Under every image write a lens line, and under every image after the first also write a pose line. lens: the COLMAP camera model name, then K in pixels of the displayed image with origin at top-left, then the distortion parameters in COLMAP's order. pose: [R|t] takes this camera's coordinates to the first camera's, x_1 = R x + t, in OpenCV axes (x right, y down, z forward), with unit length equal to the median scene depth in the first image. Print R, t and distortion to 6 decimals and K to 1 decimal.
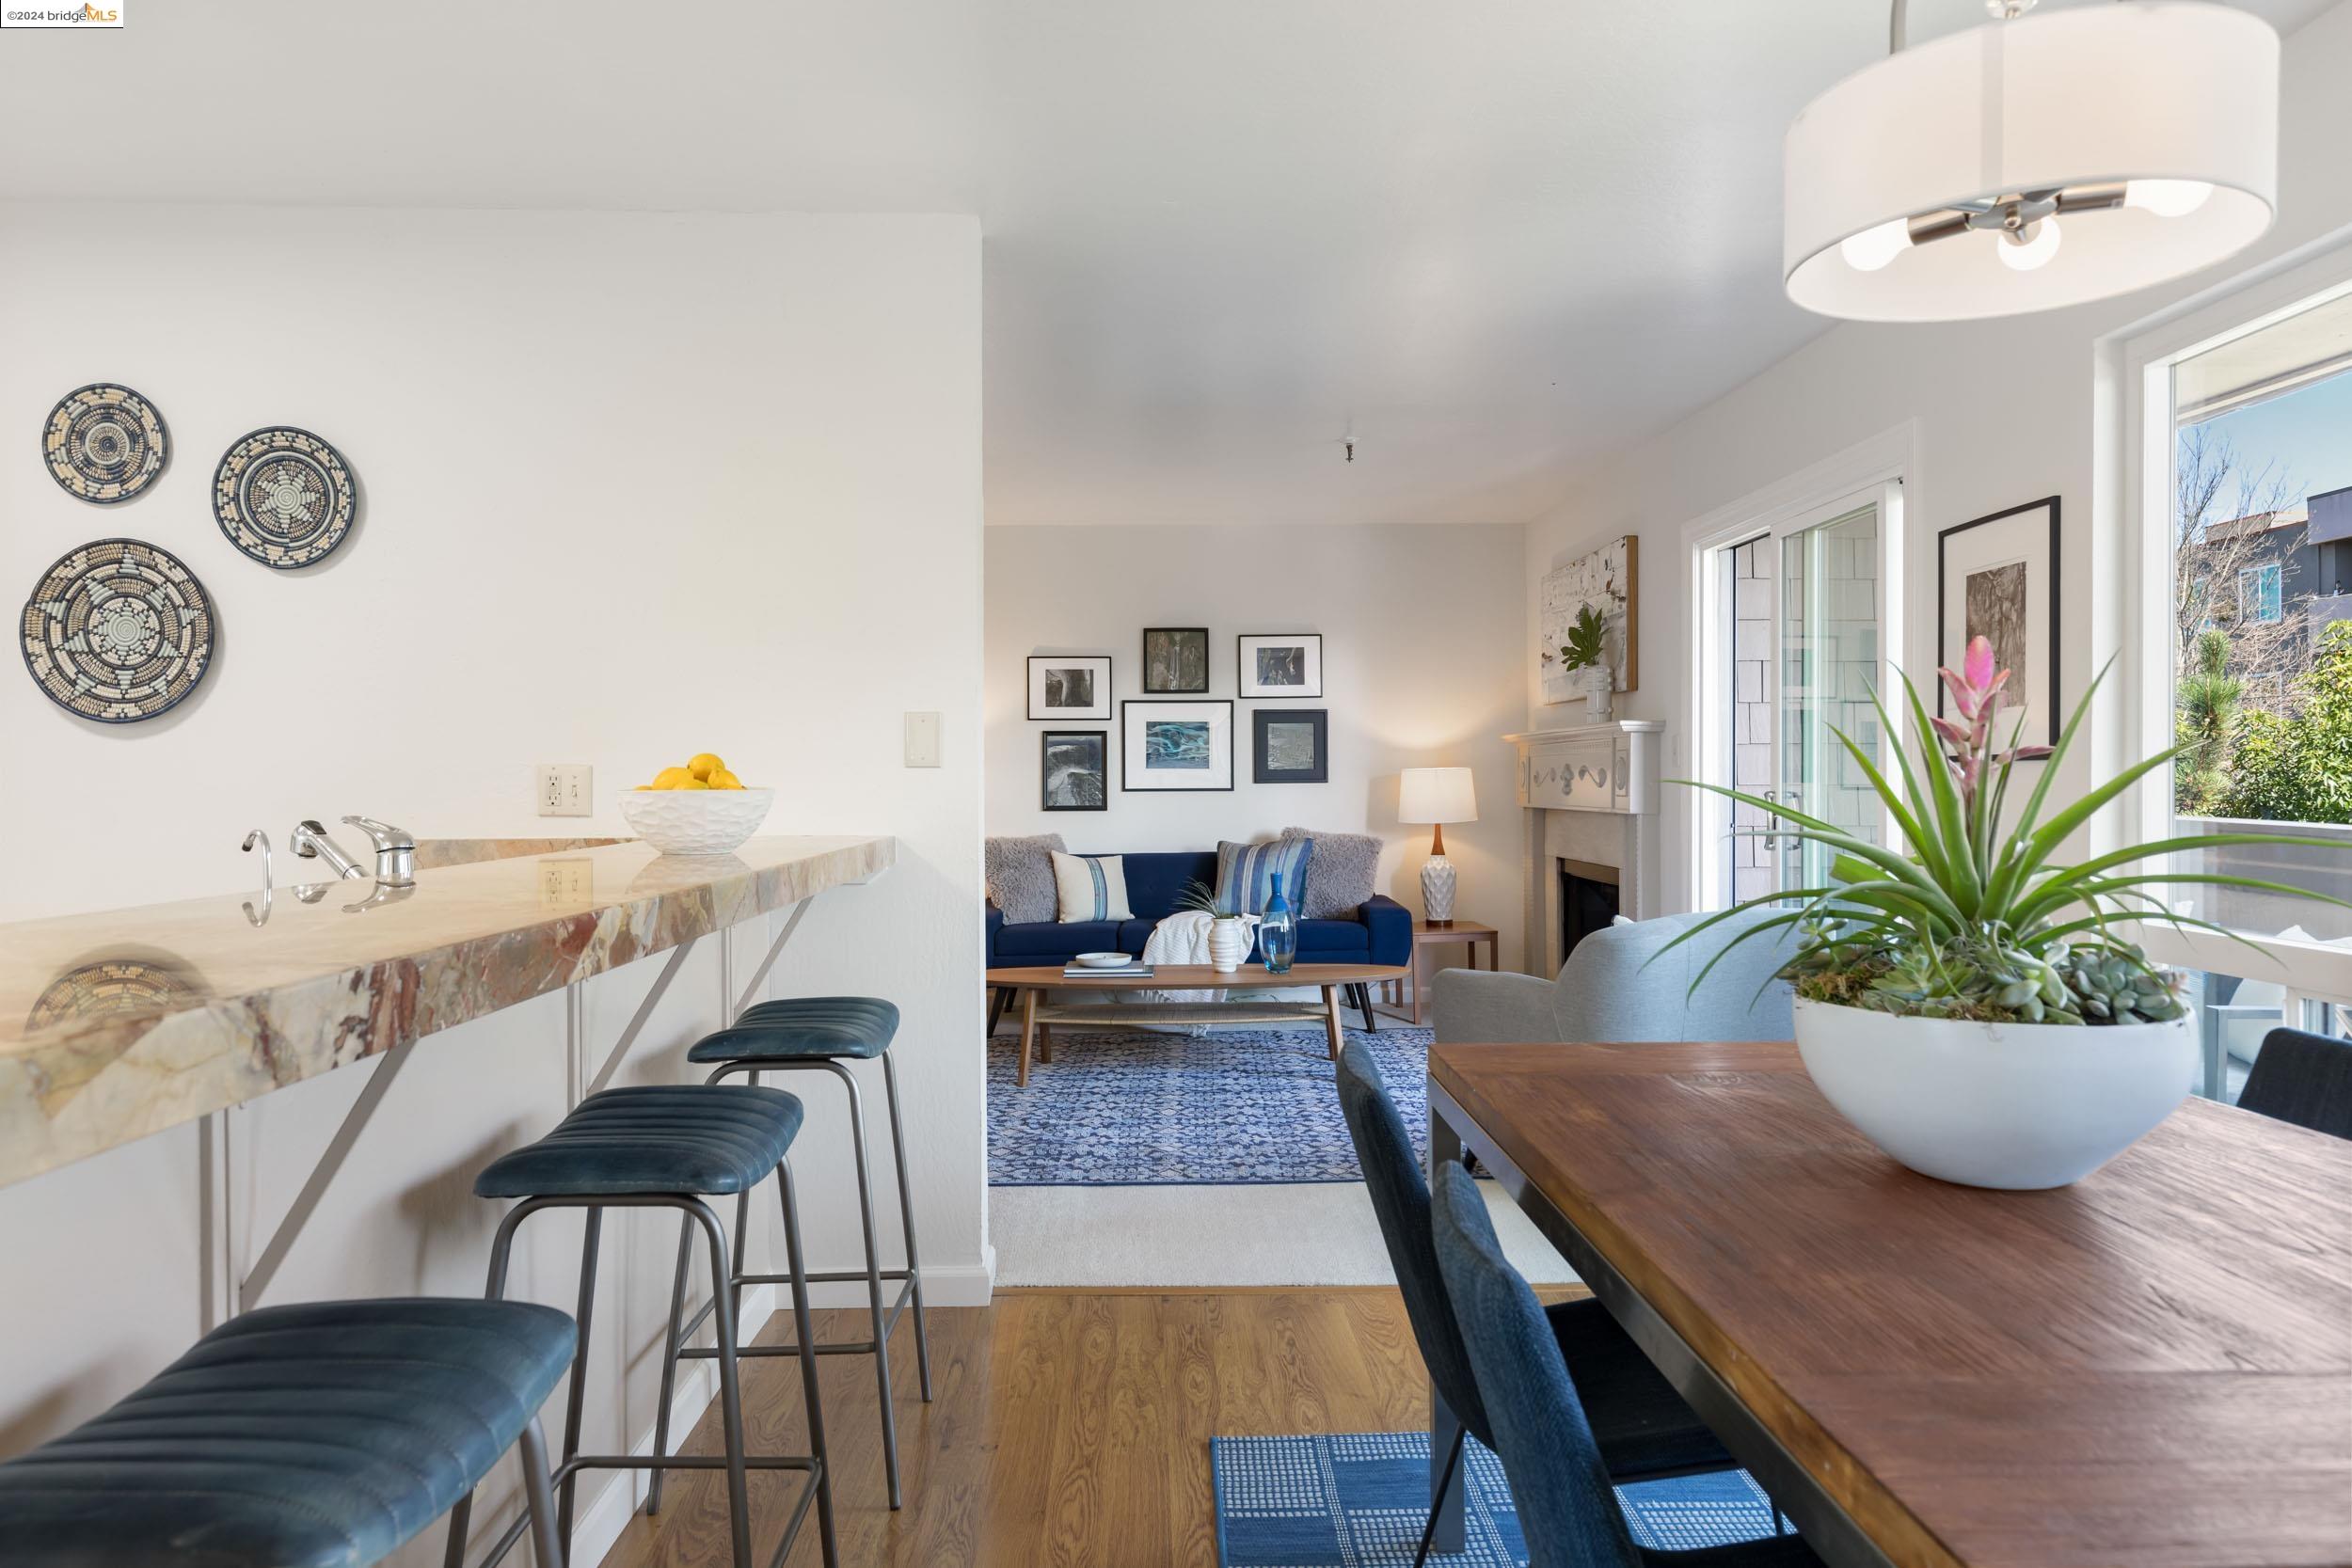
lens RADIAL K [[1491.5, 0, 1187.7], [0, 1491.5, 782.7], [0, 0, 1]] dist [0.003762, 0.001695]
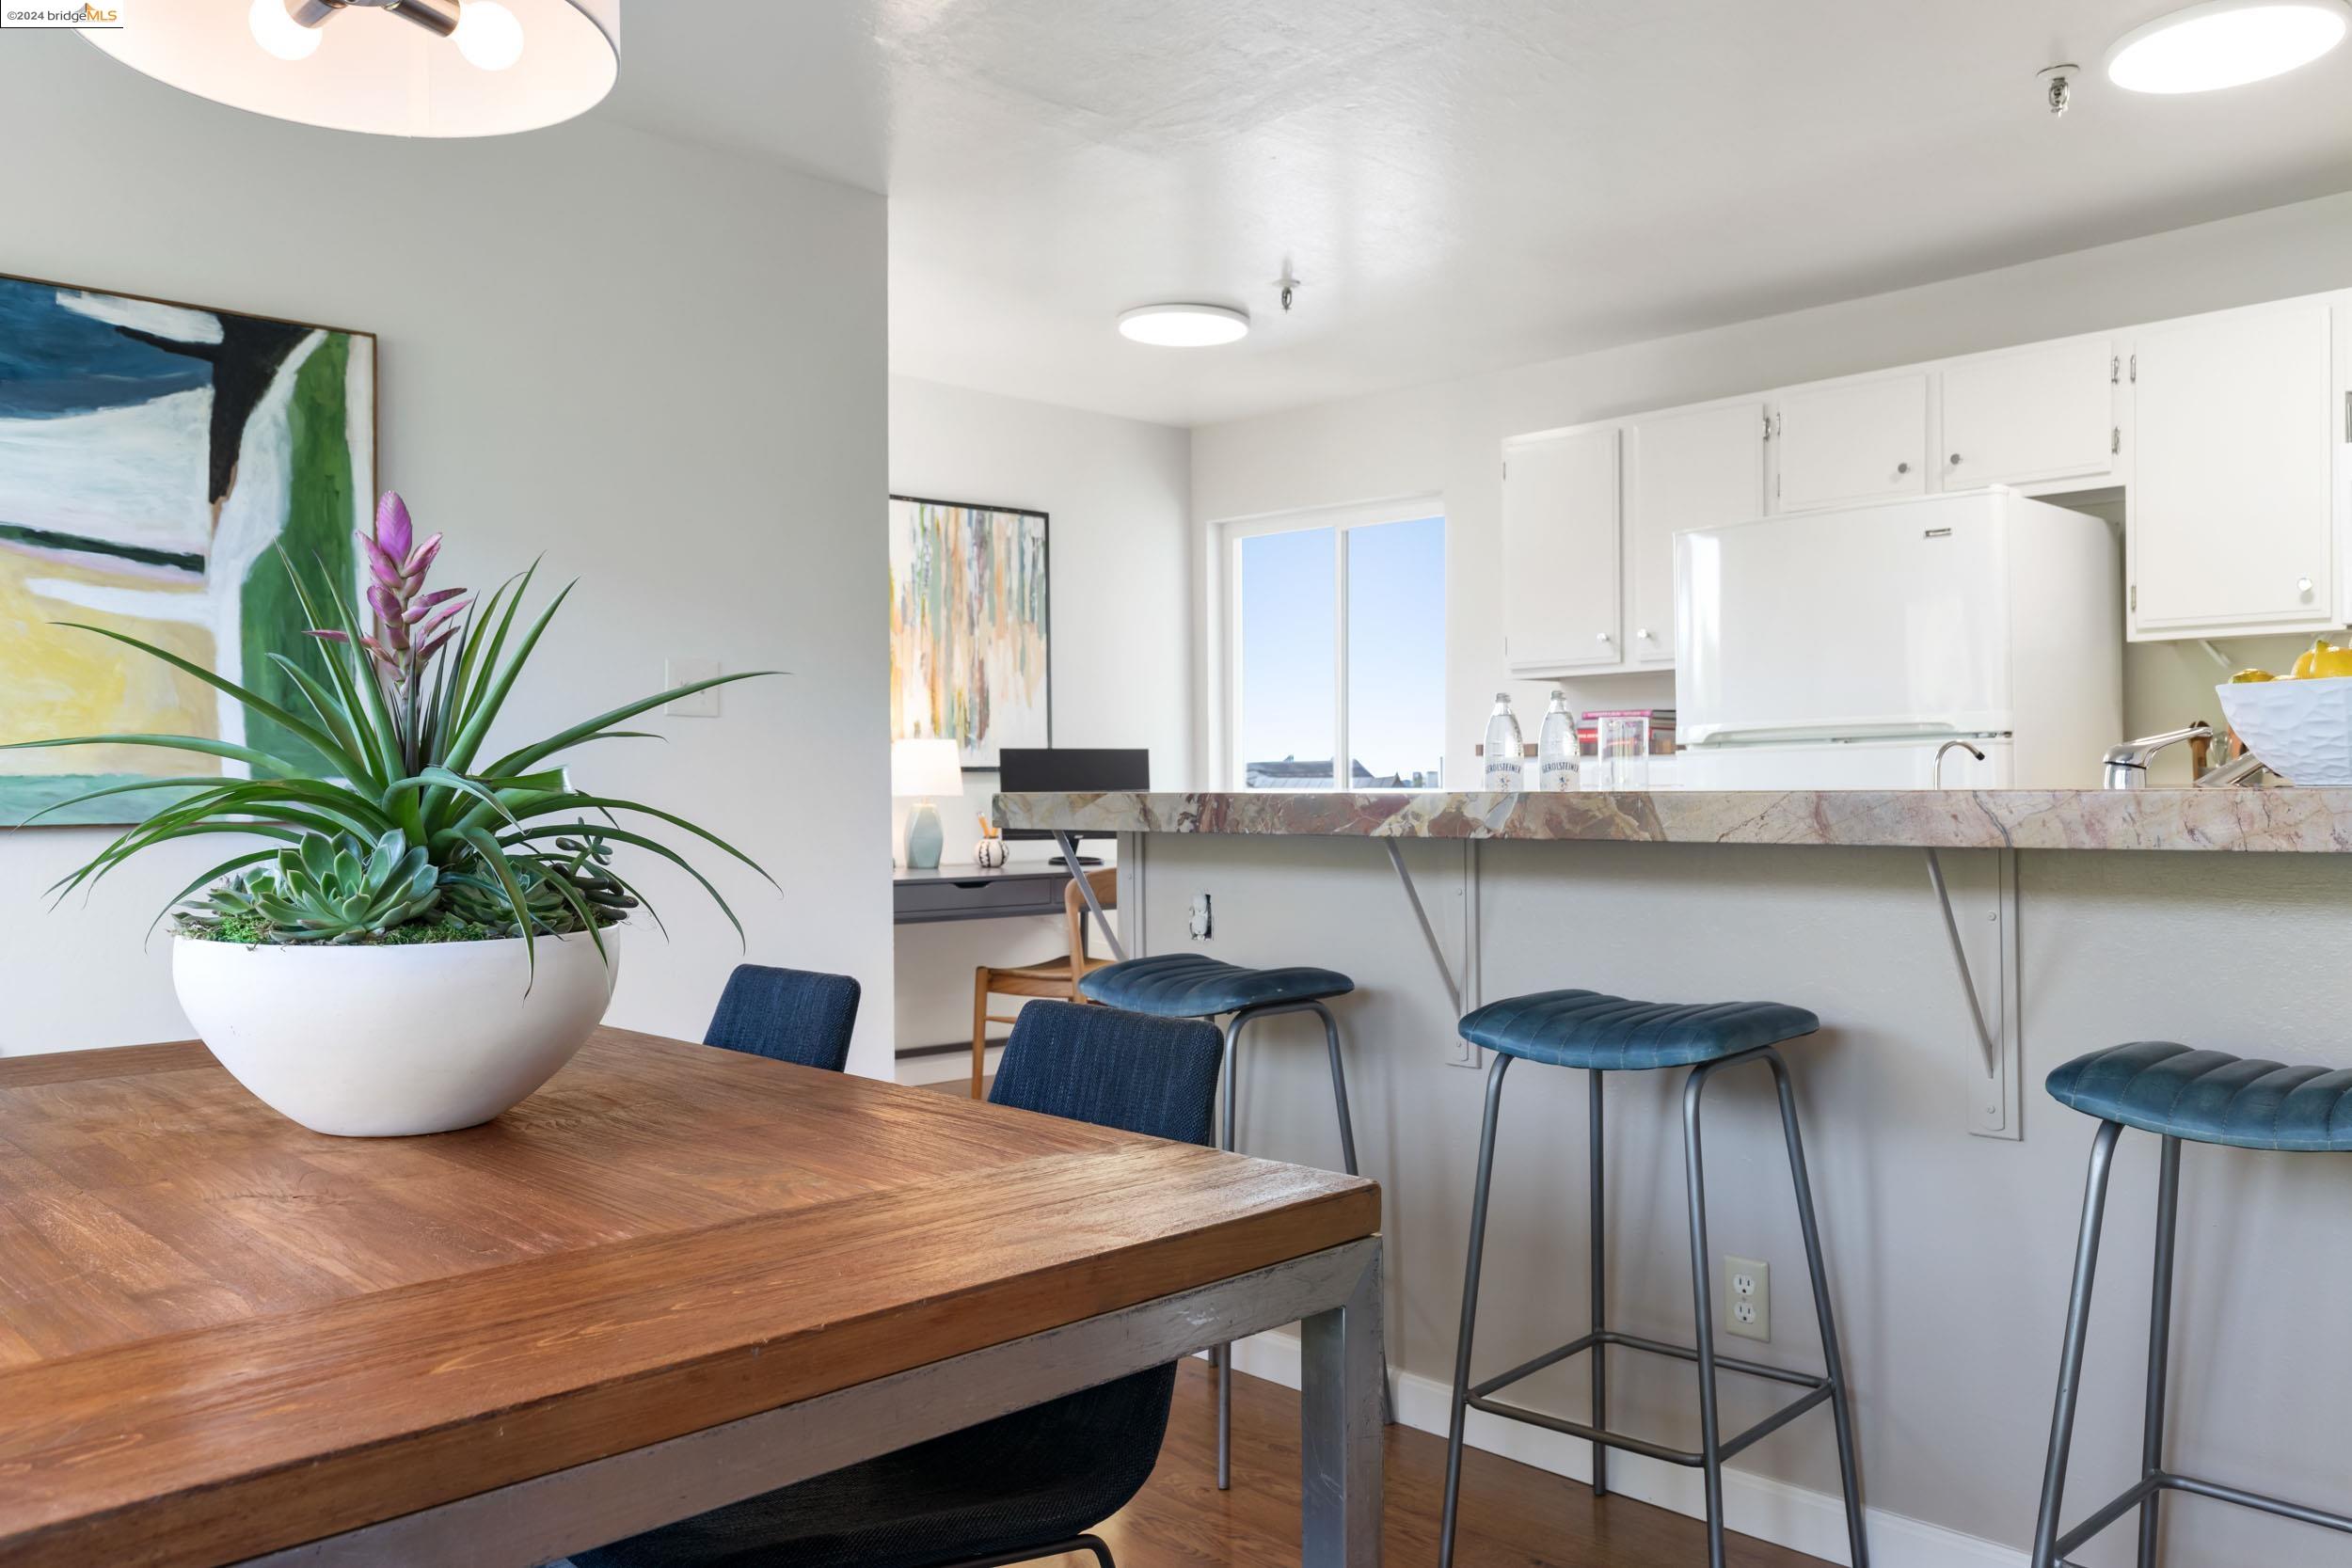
lens RADIAL K [[1762.2, 0, 1197.8], [0, 1762.2, 783.3], [0, 0, 1]] dist [-0.001545, 0.002013]
pose [[-0.733922, 0.015882, -0.679048, 0.262112], [0.012971, 0.999872, 0.009366, 0.016977], [0.679110, -0.001934, -0.734034, 0.609901]]
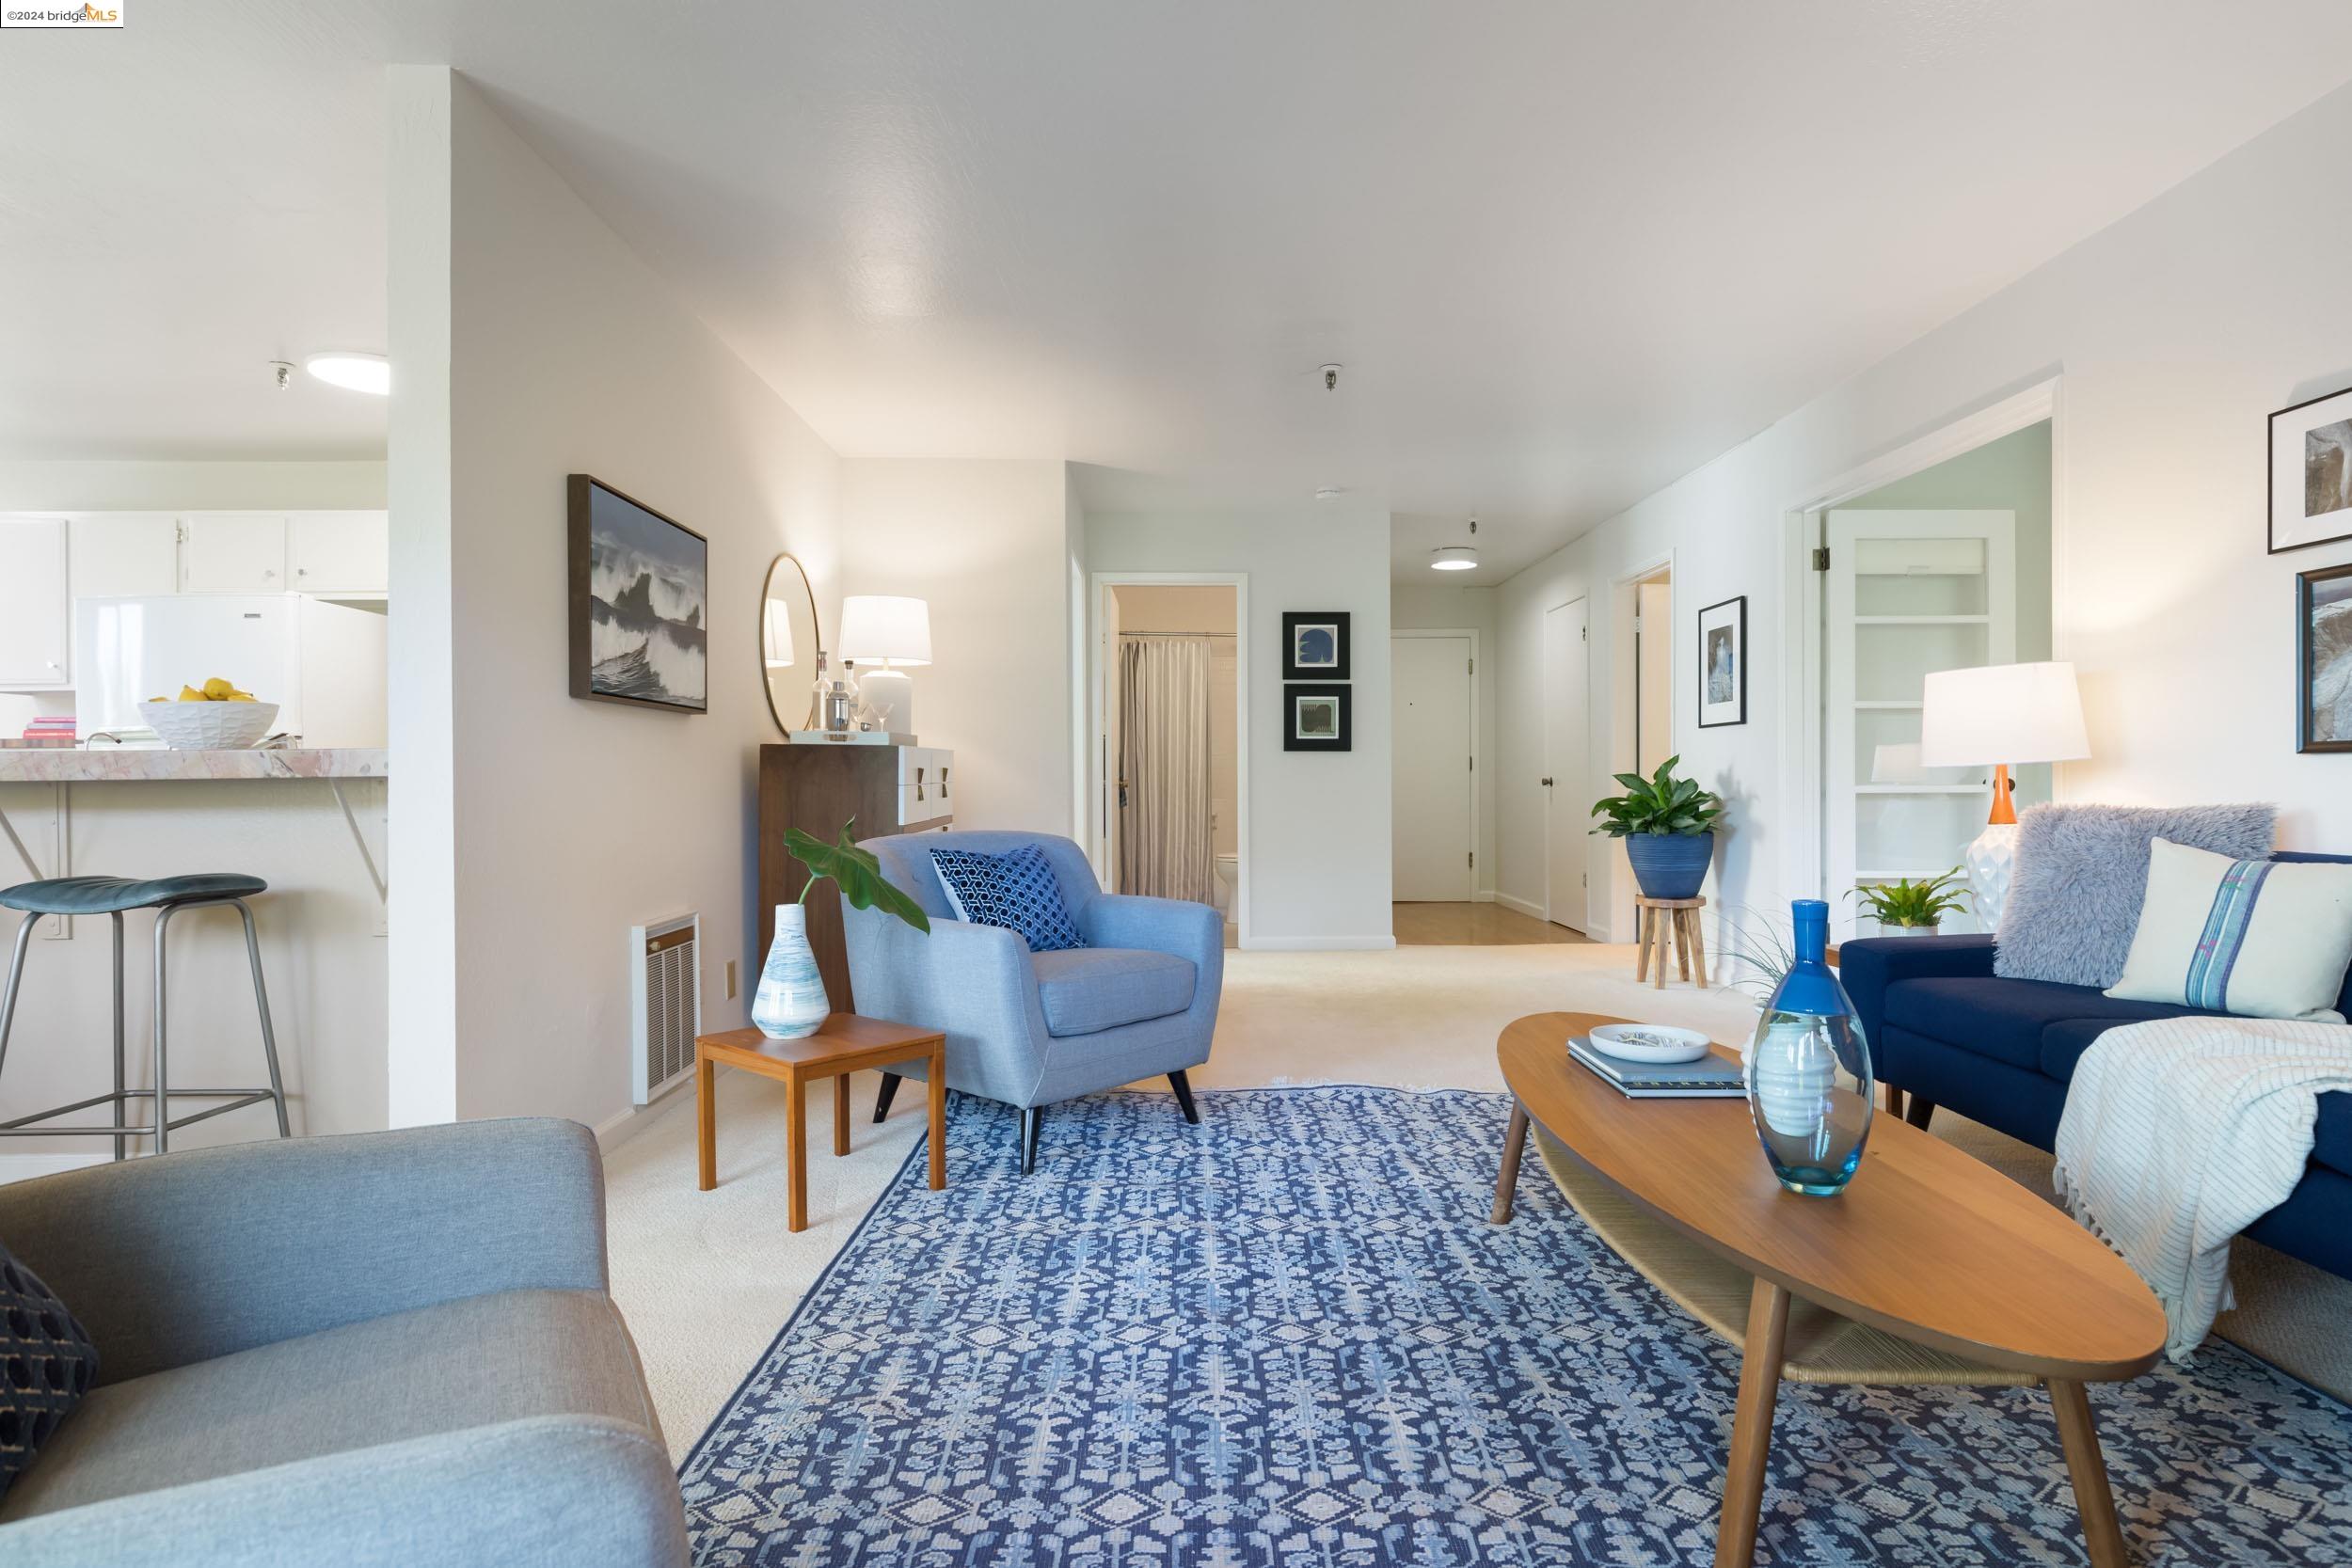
lens RADIAL K [[1247.4, 0, 1167.9], [0, 1247.4, 739.7], [0, 0, 1]] dist [0.001643, 0.027919]
pose [[-0.020775, -0.024489, -0.999484, 0.405010], [0.001956, 0.999697, -0.024535, 0.033060], [0.999782, -0.002465, -0.020721, 0.956406]]
